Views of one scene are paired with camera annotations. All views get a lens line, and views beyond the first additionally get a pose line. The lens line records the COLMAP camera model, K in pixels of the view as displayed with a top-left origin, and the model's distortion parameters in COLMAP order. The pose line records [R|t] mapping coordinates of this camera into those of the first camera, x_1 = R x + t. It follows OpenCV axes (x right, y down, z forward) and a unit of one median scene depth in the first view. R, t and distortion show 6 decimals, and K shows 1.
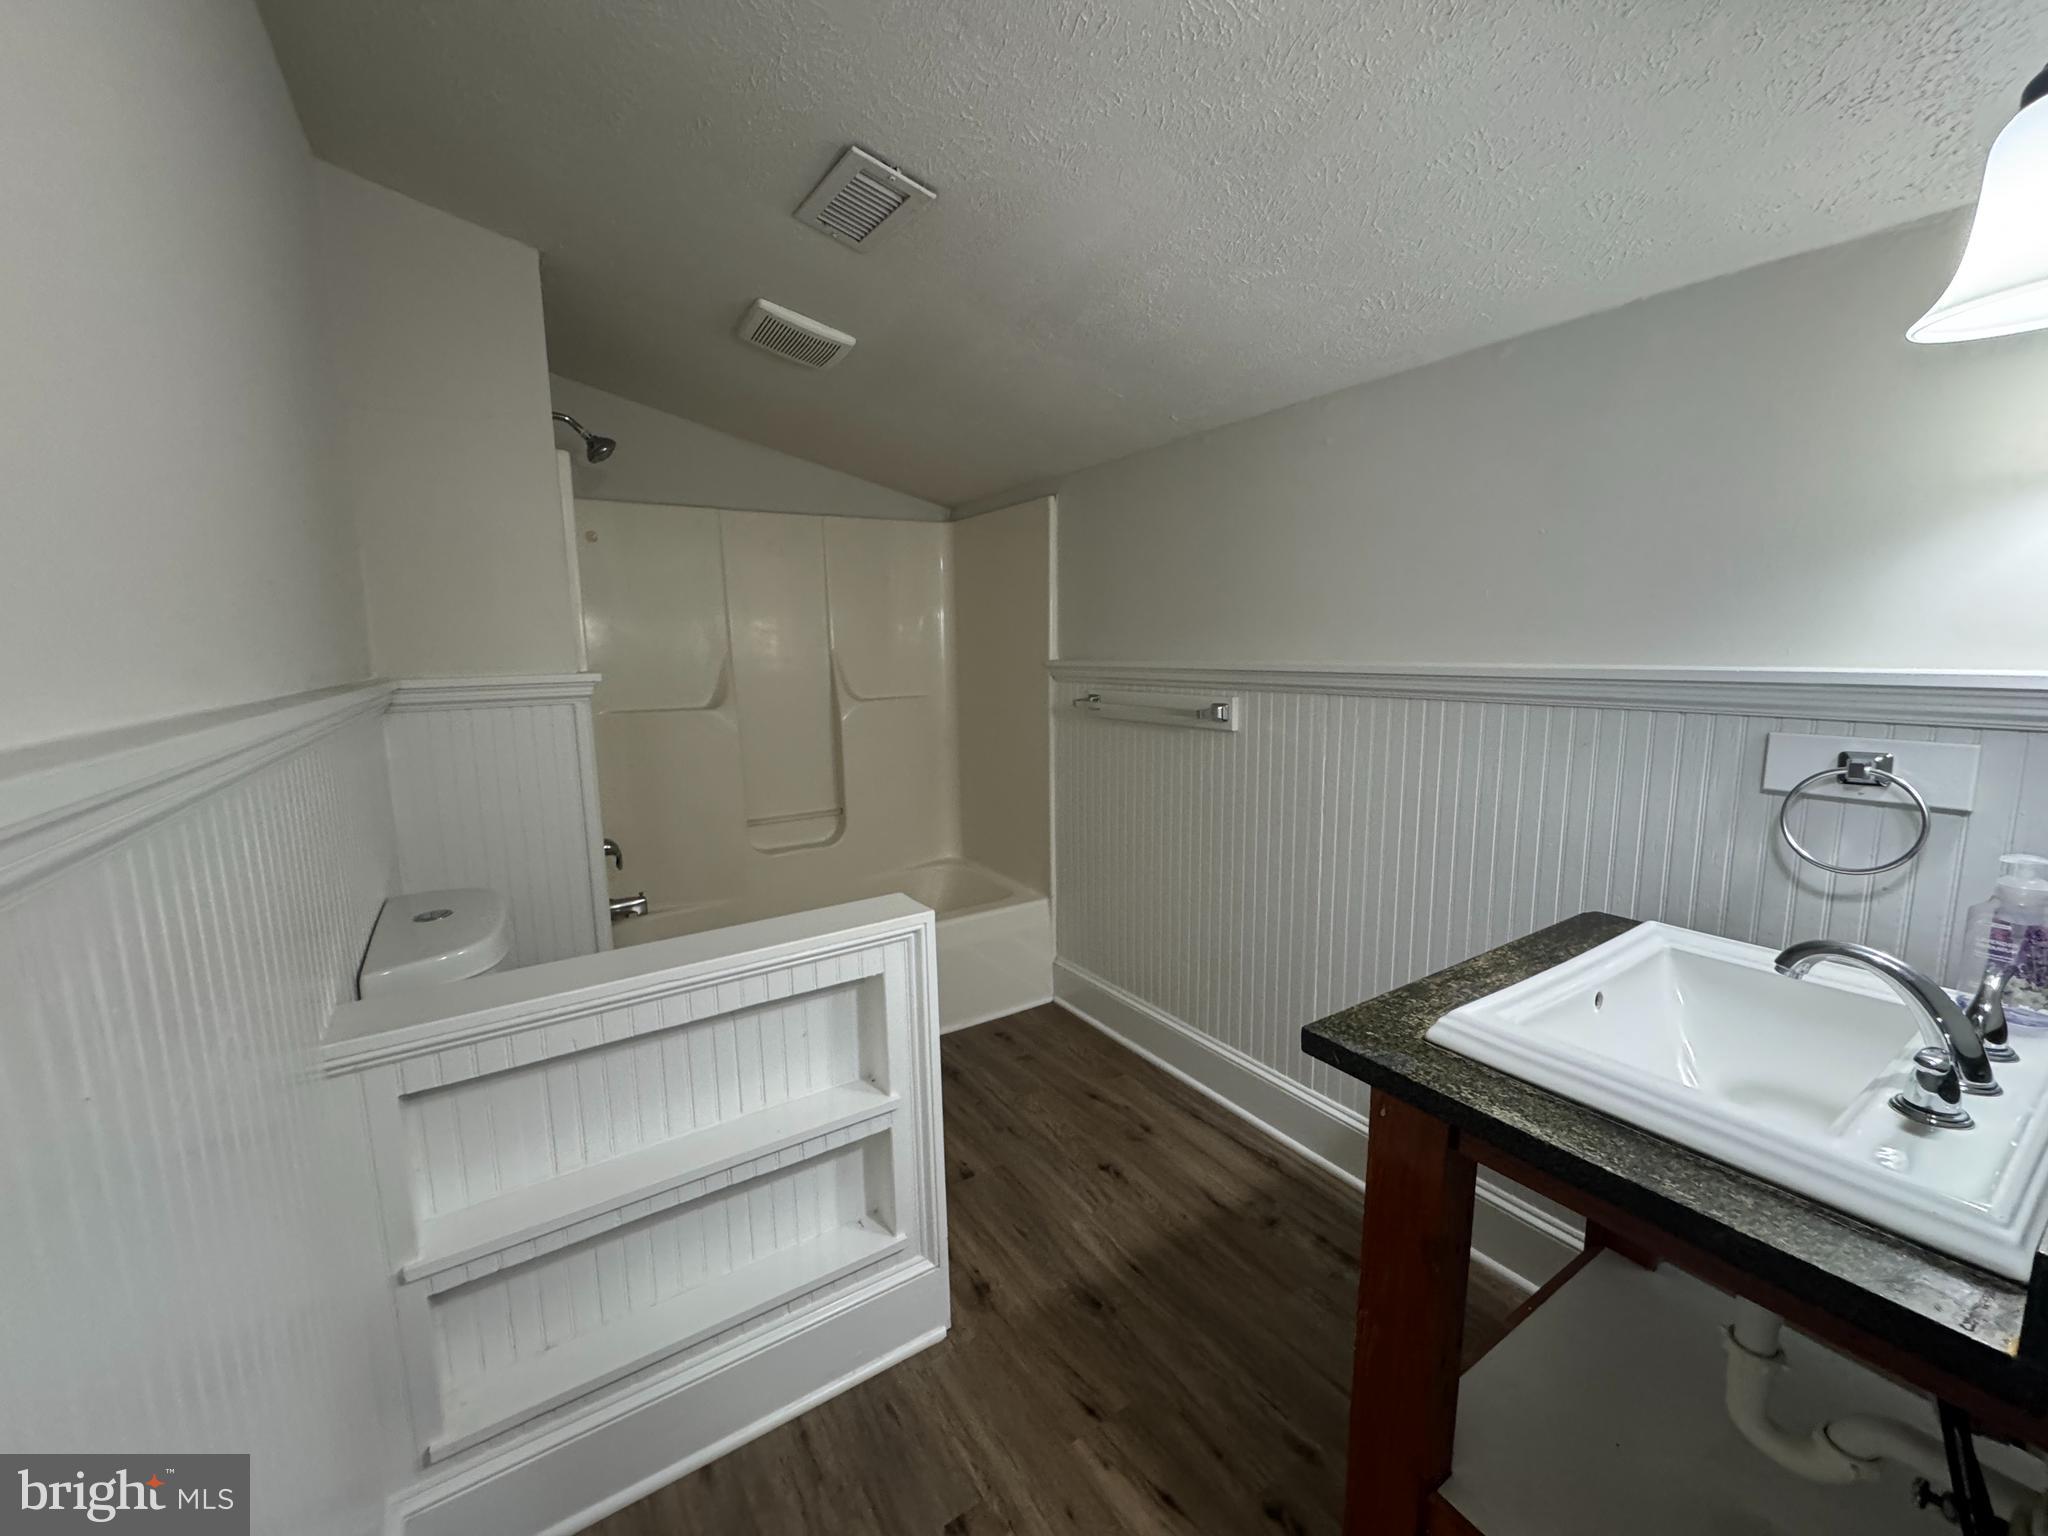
lens RADIAL K [[823.2, 0, 1024.2], [0, 823.2, 769.3], [0, 0, 1]] dist [-0.002652, 0.001027]
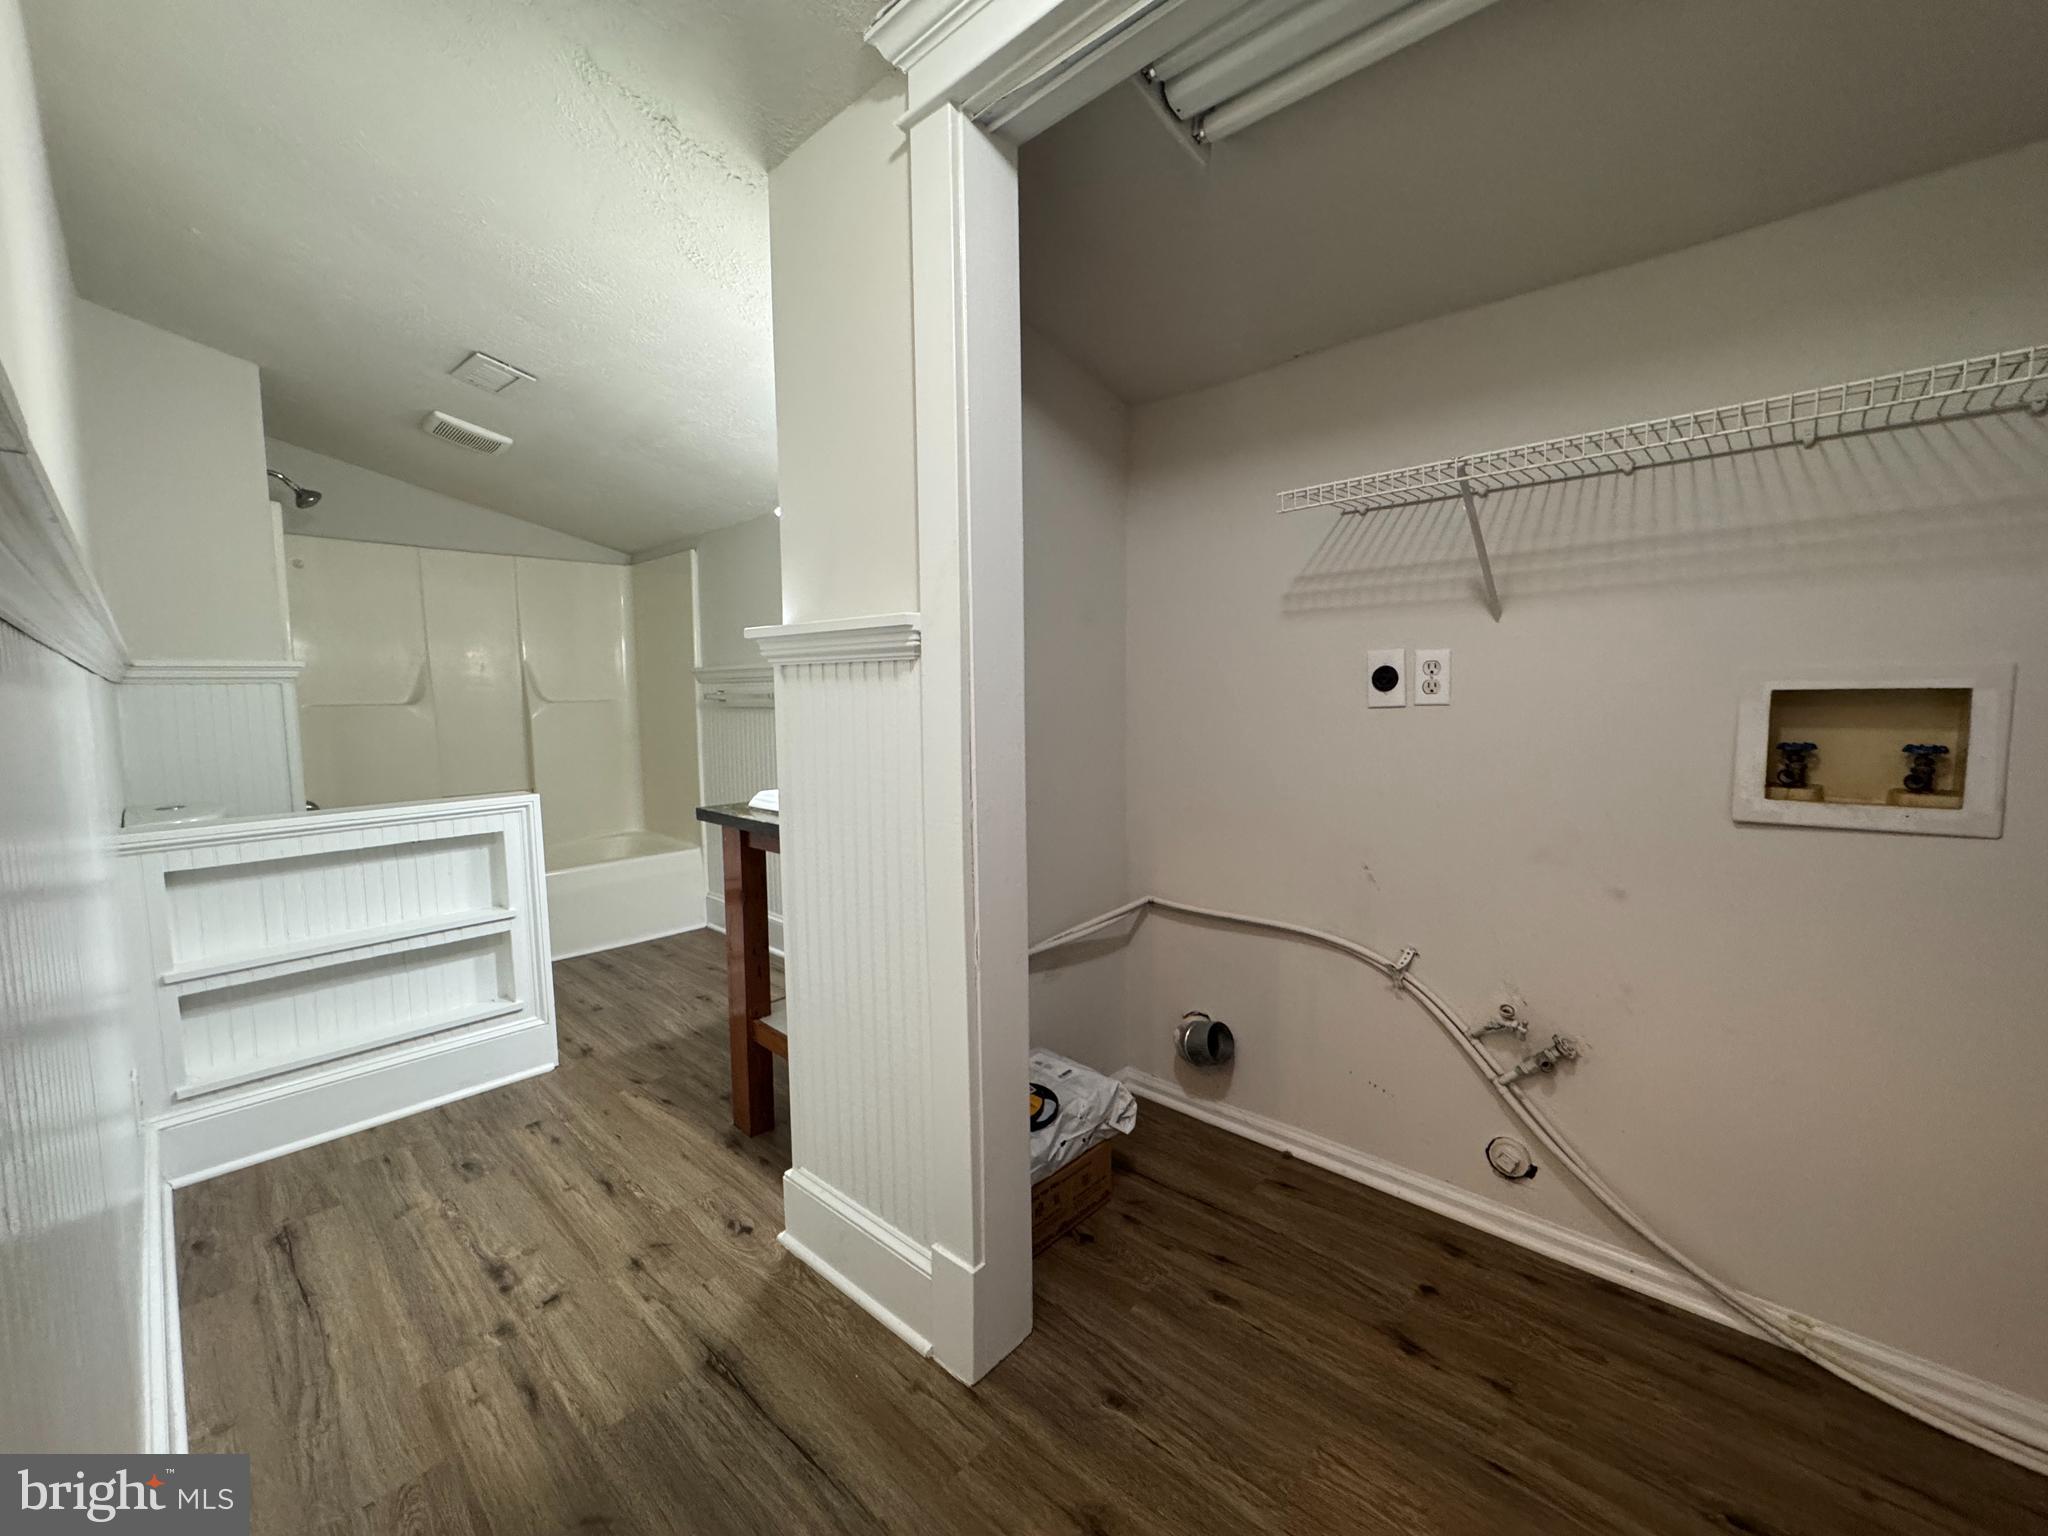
lens RADIAL K [[823.2, 0, 1022.4], [0, 823.2, 768.0], [0, 0, 1]] dist [-0.002652, 0.001027]
pose [[0.970665, -0.017133, 0.239824, 0.327099], [0.031237, 0.997990, -0.055130, 0.179323], [-0.238398, 0.061005, 0.969250, -0.627110]]
